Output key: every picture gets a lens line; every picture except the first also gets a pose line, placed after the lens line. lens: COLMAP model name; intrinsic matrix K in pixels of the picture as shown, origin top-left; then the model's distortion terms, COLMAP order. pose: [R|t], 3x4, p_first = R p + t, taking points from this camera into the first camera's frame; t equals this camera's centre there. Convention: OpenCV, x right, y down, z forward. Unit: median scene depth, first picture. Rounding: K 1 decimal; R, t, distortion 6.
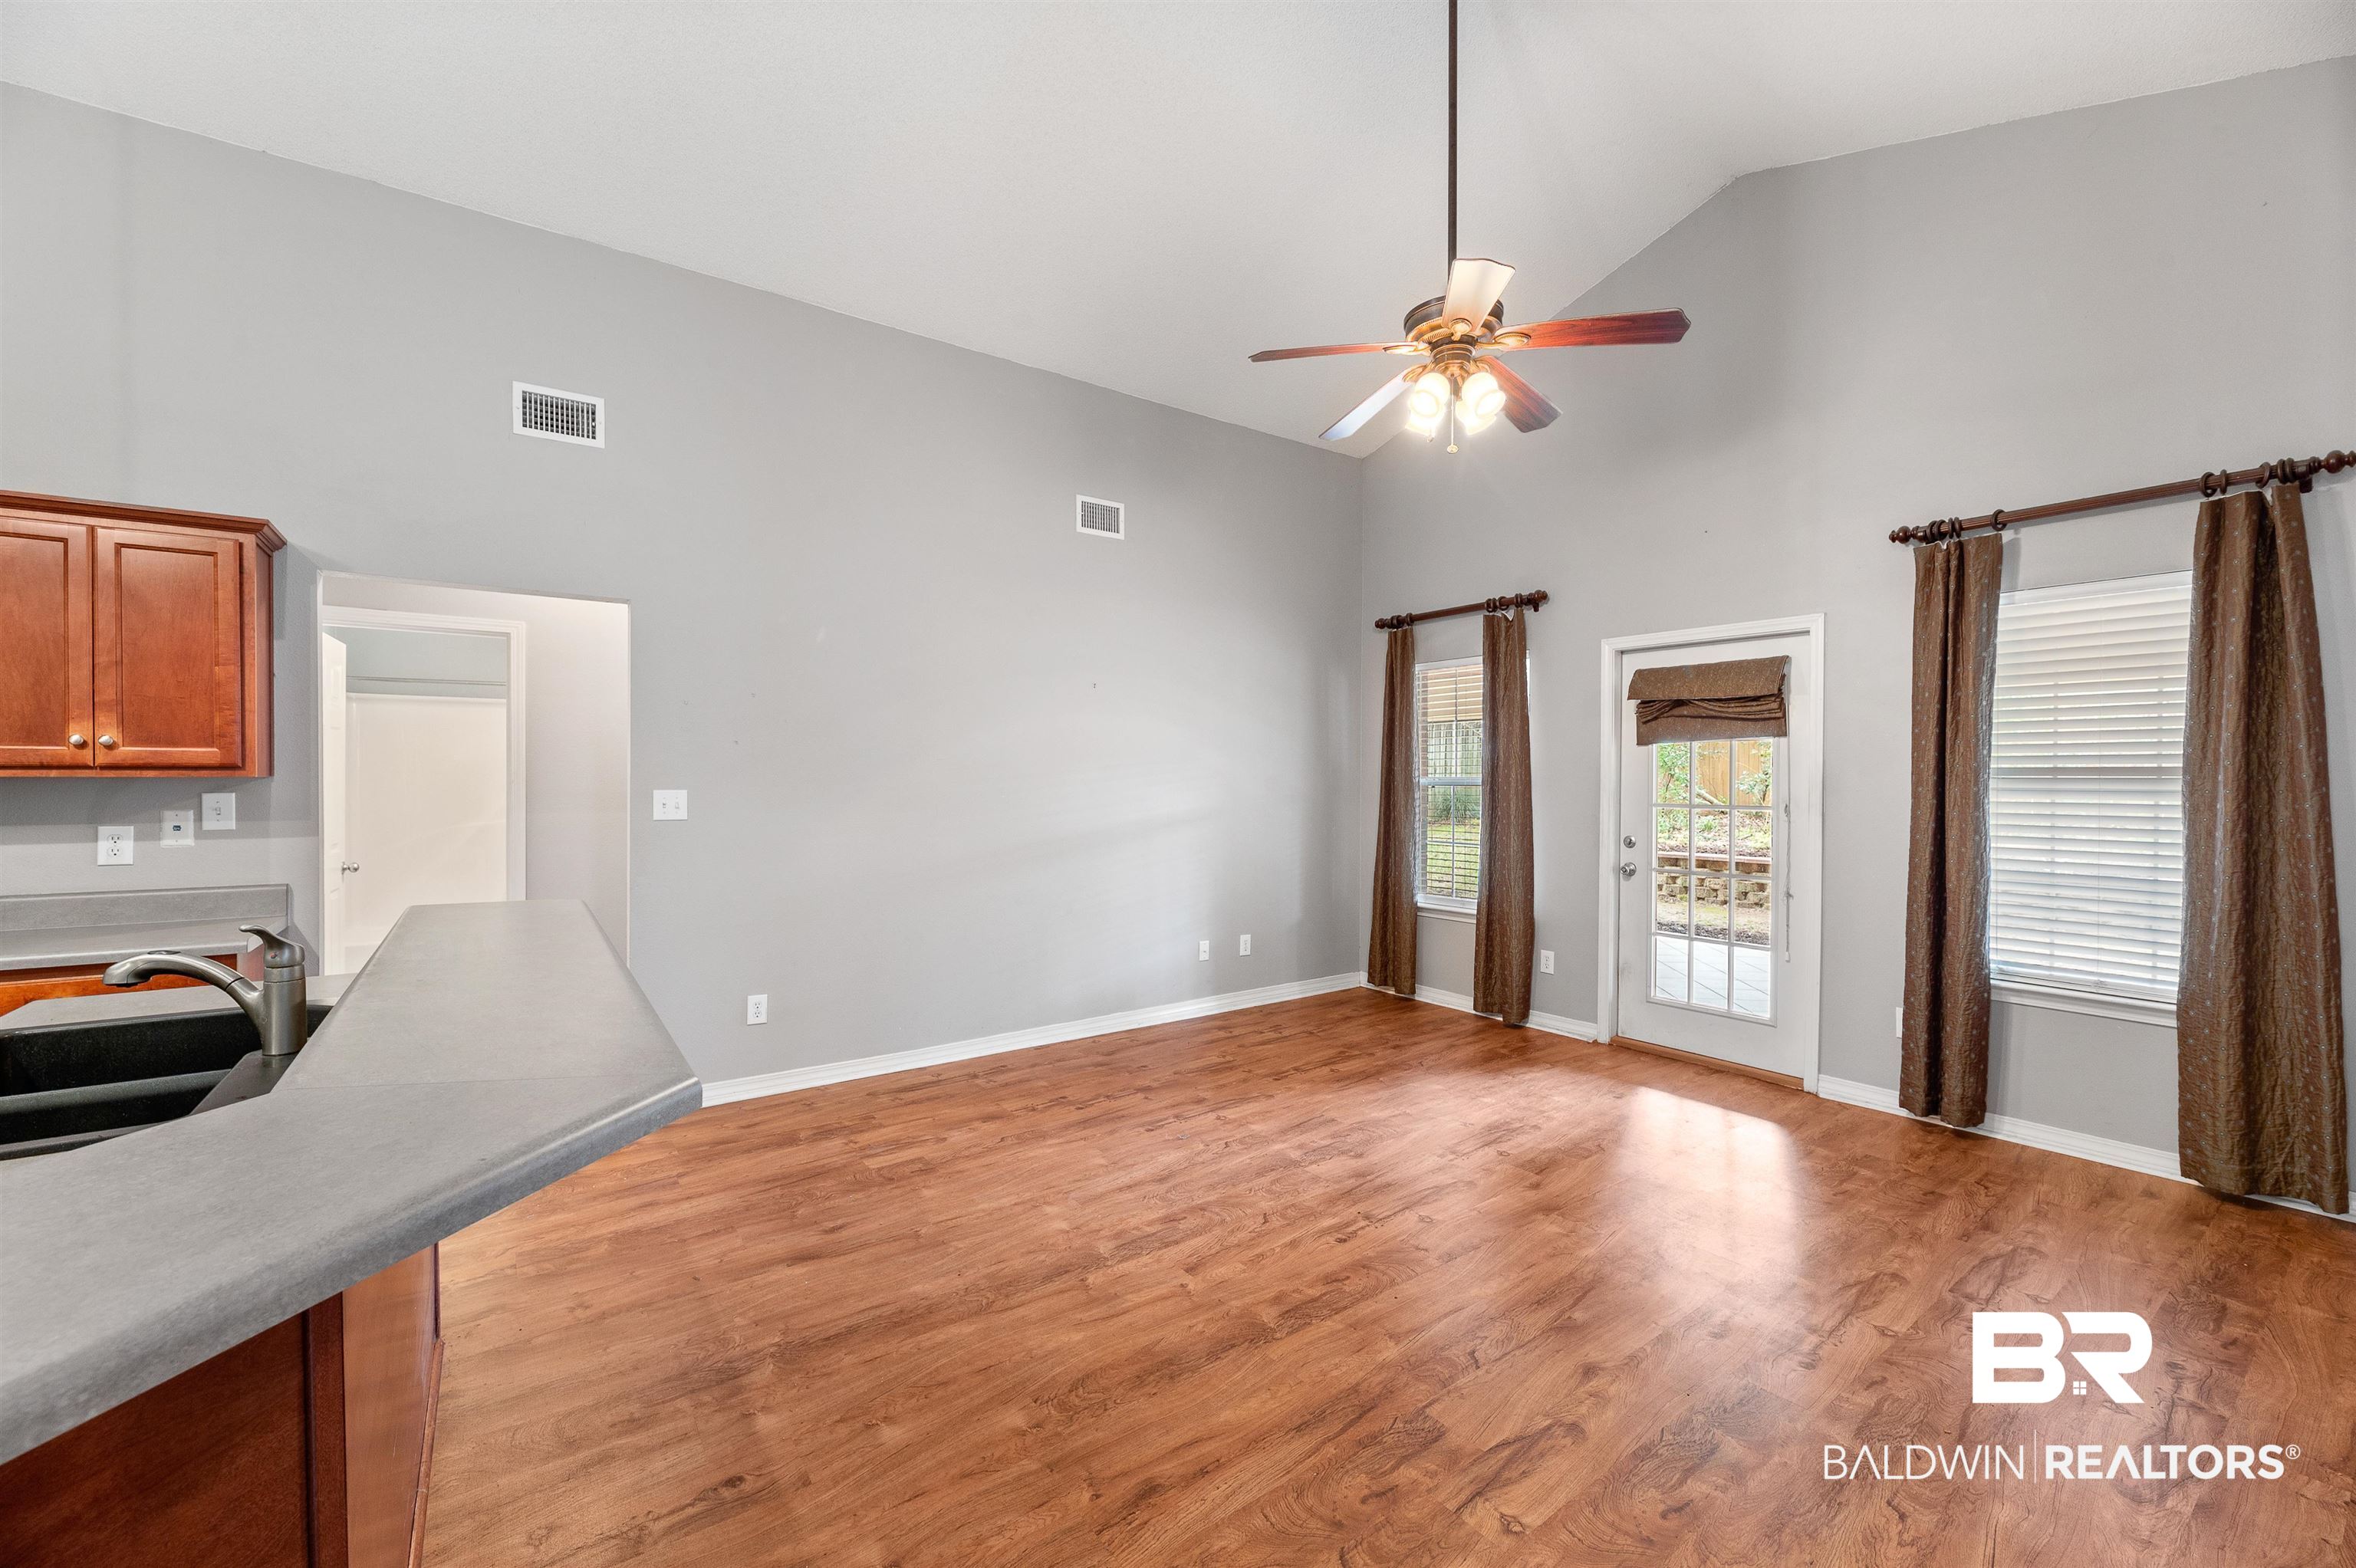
lens RADIAL K [[953.1, 0, 1186.5], [0, 953.1, 785.8], [0, 0, 1]] dist [-0.003804, 0.000097]
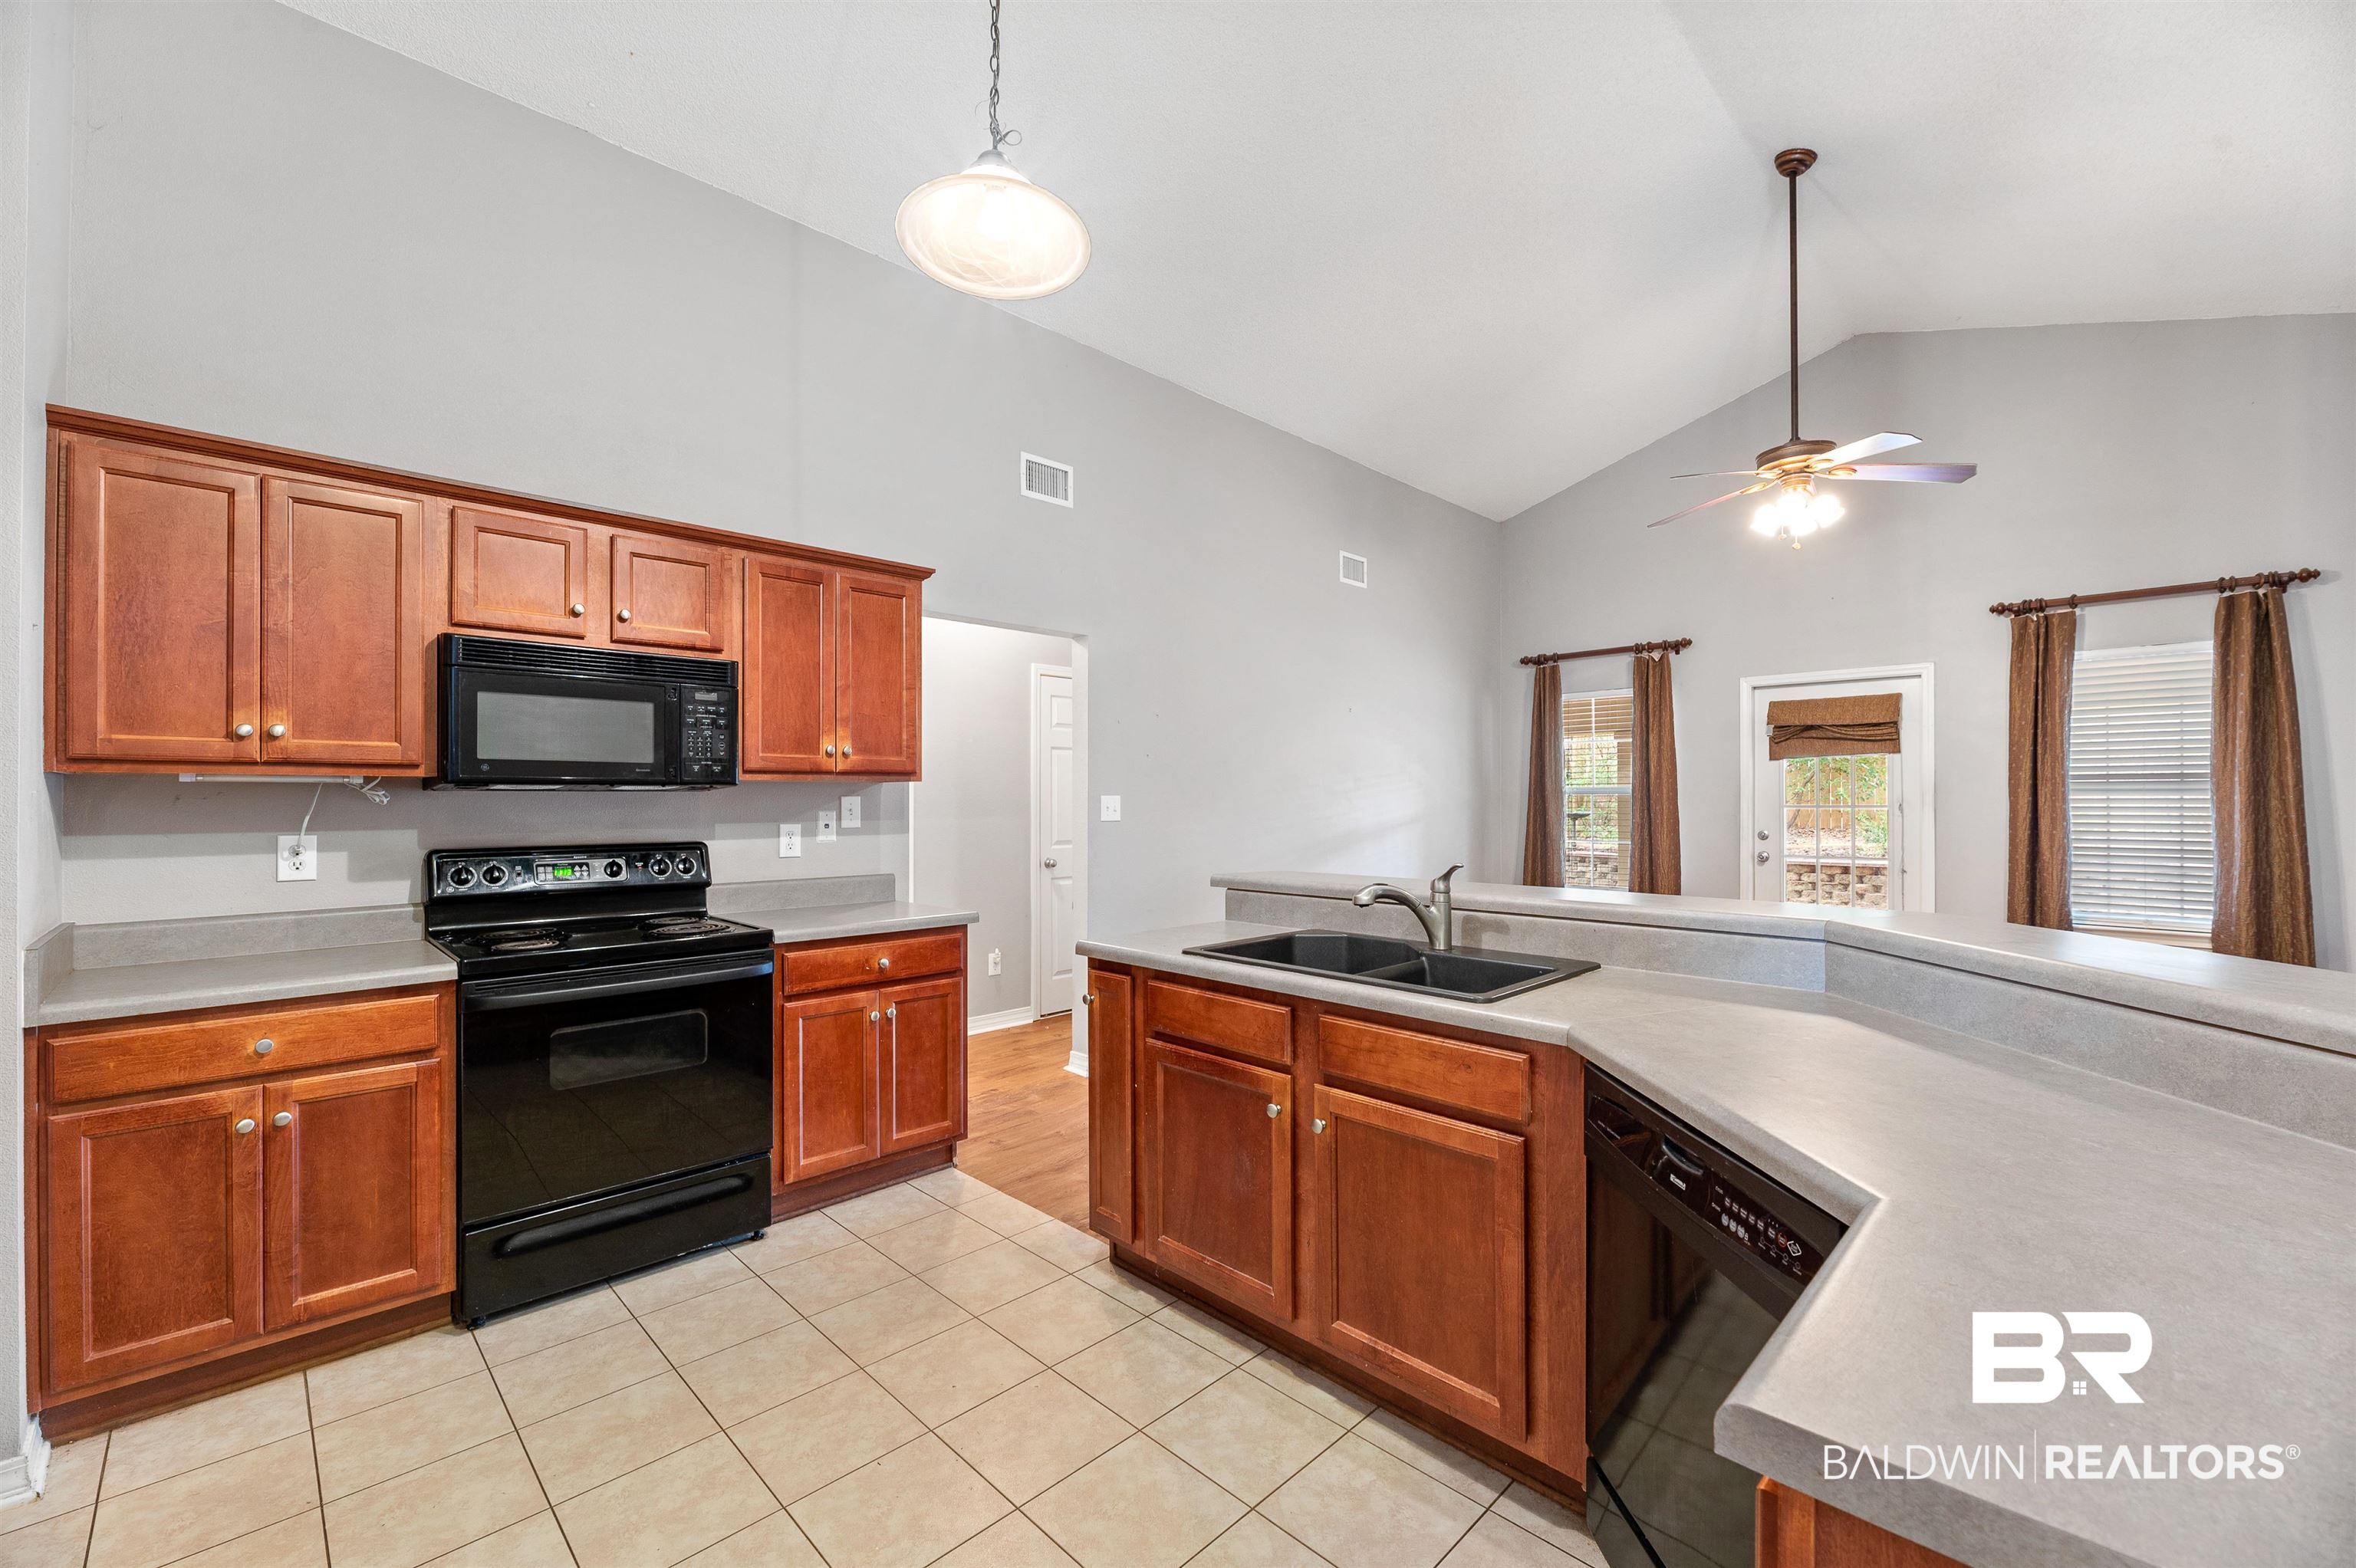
lens RADIAL K [[953.1, 0, 1178.0], [0, 953.1, 790.6], [0, 0, 1]] dist [-0.003804, 0.000097]
pose [[0.988307, -0.004189, 0.152419, -0.663106], [0.006906, 0.999827, -0.017296, 0.019719], [-0.152320, 0.018146, 0.988165, -0.192990]]
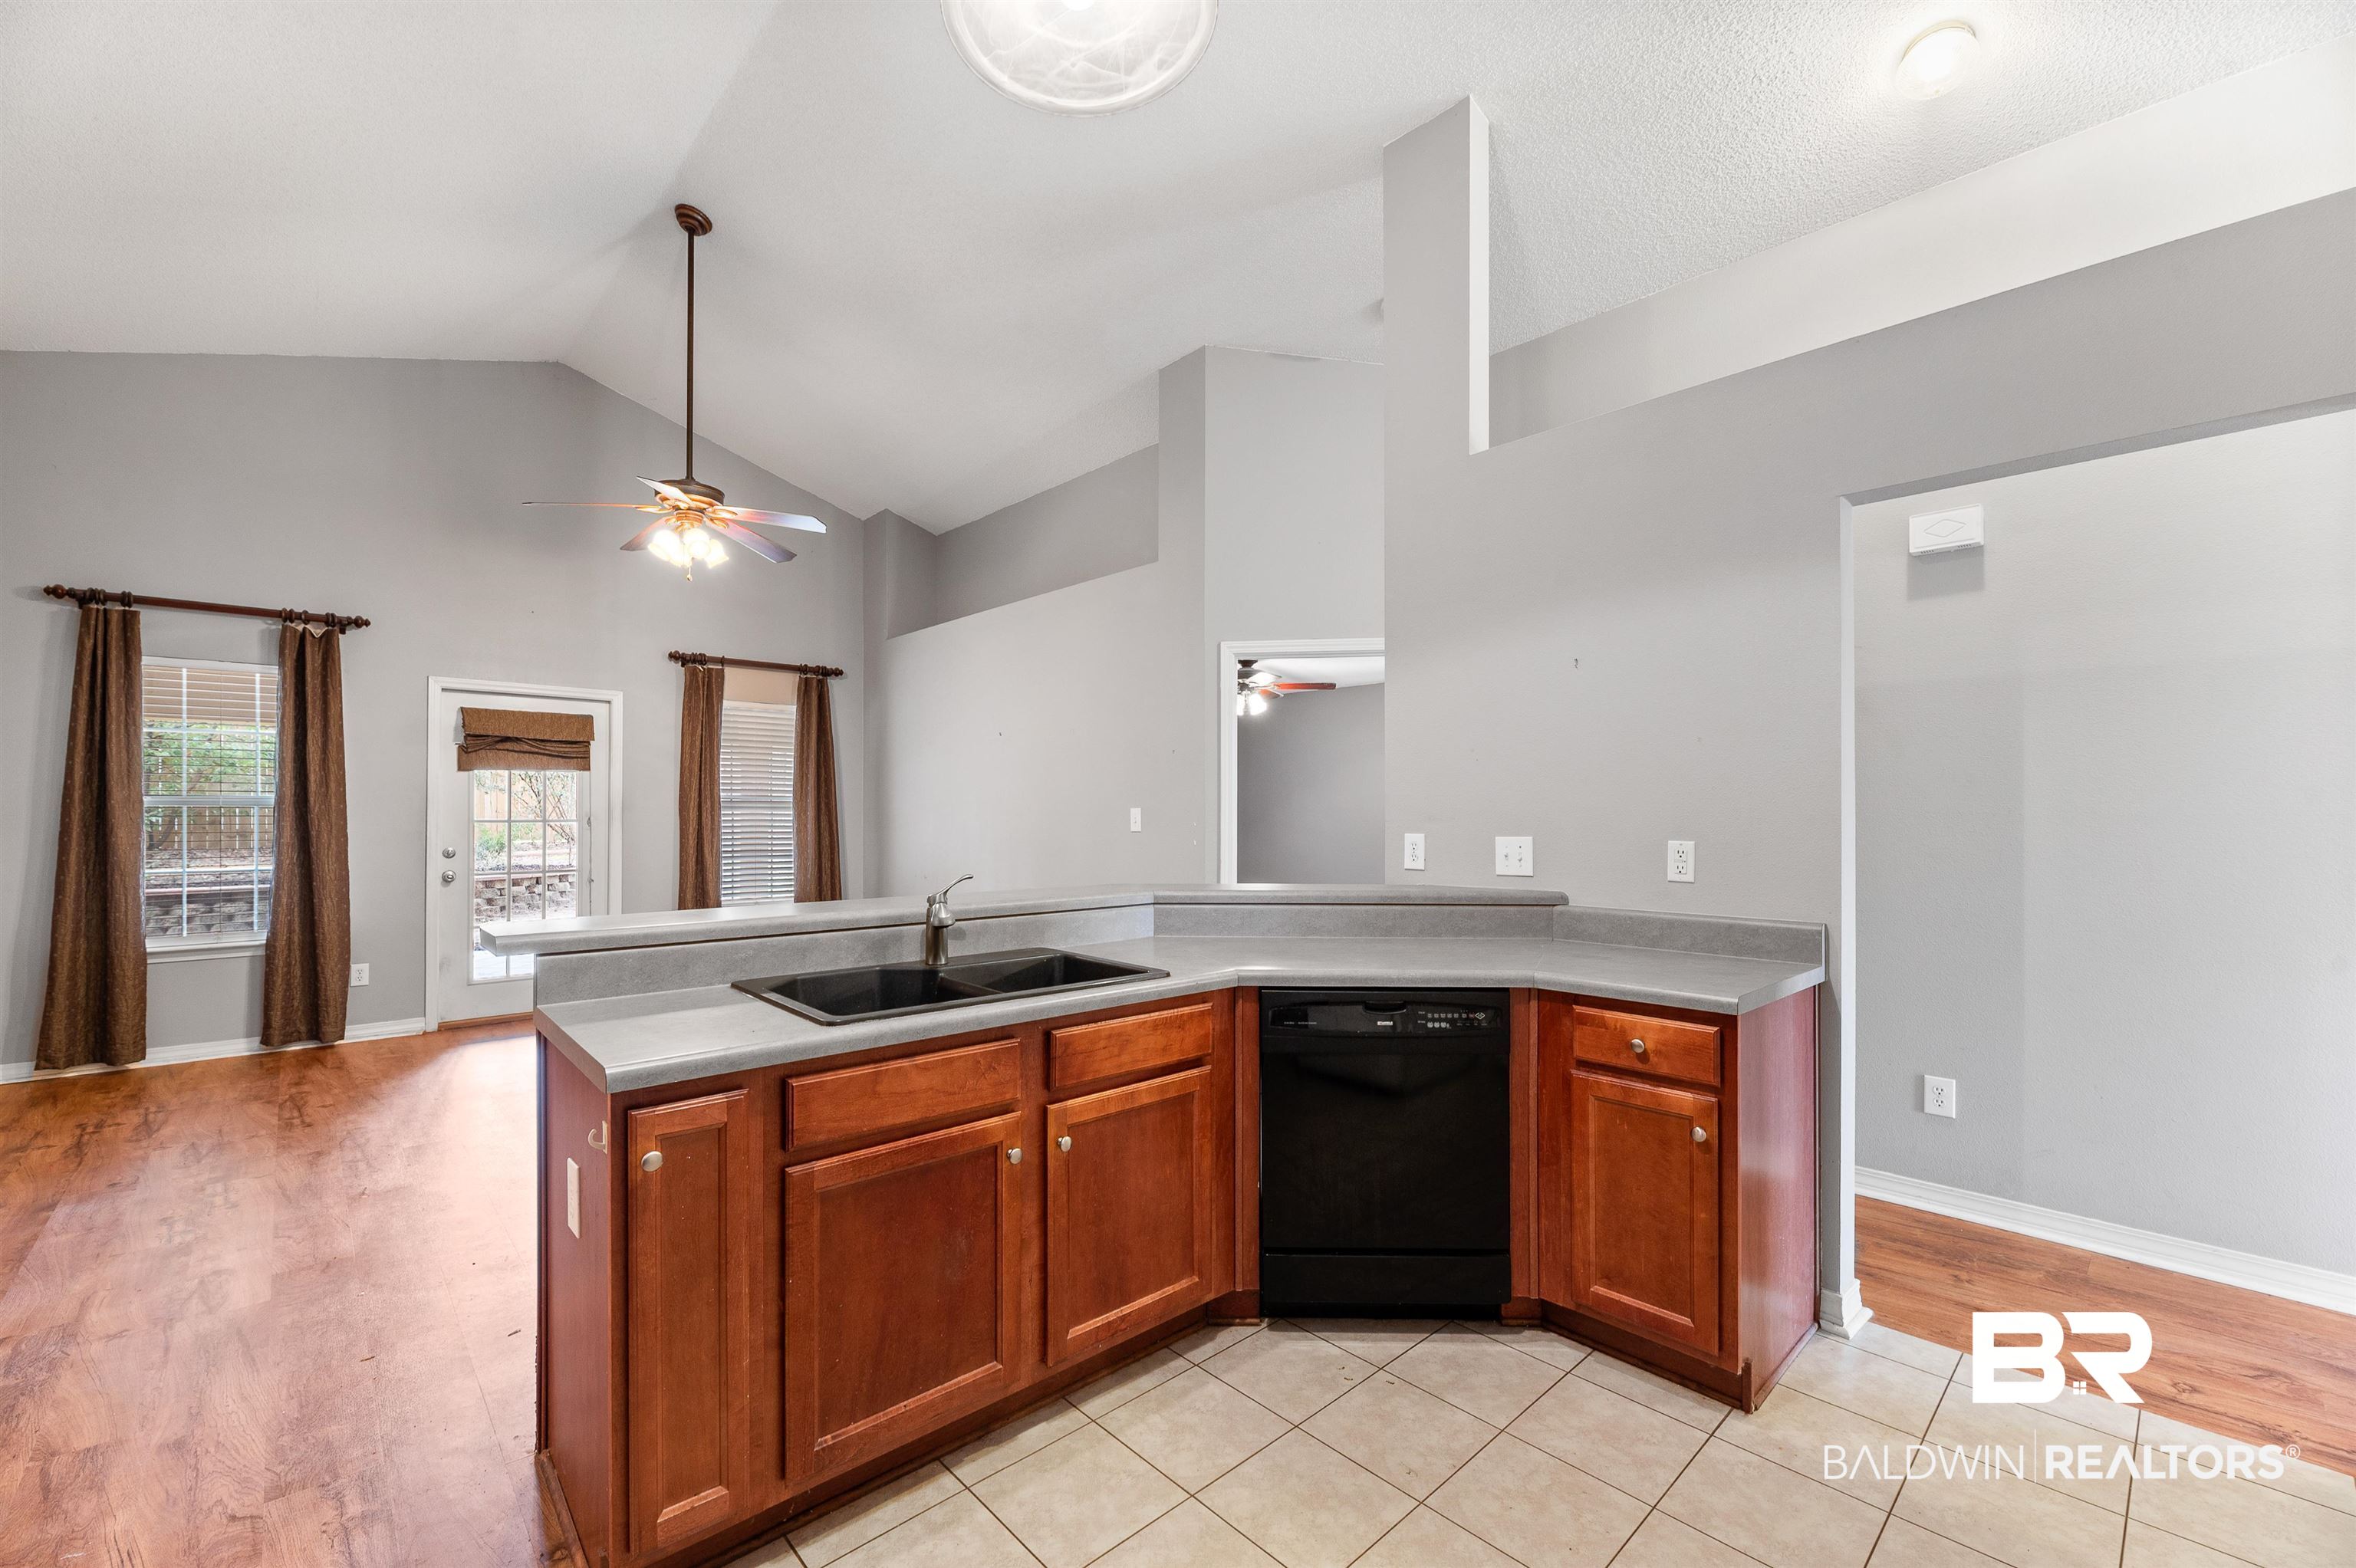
lens RADIAL K [[953.1, 0, 1174.6], [0, 953.1, 804.8], [0, 0, 1]] dist [-0.003804, 0.000097]
pose [[-0.118022, 0.005359, 0.992996, -1.036733], [0.007683, 0.999960, -0.004484, 0.015300], [-0.992981, 0.007100, -0.118059, 0.331022]]
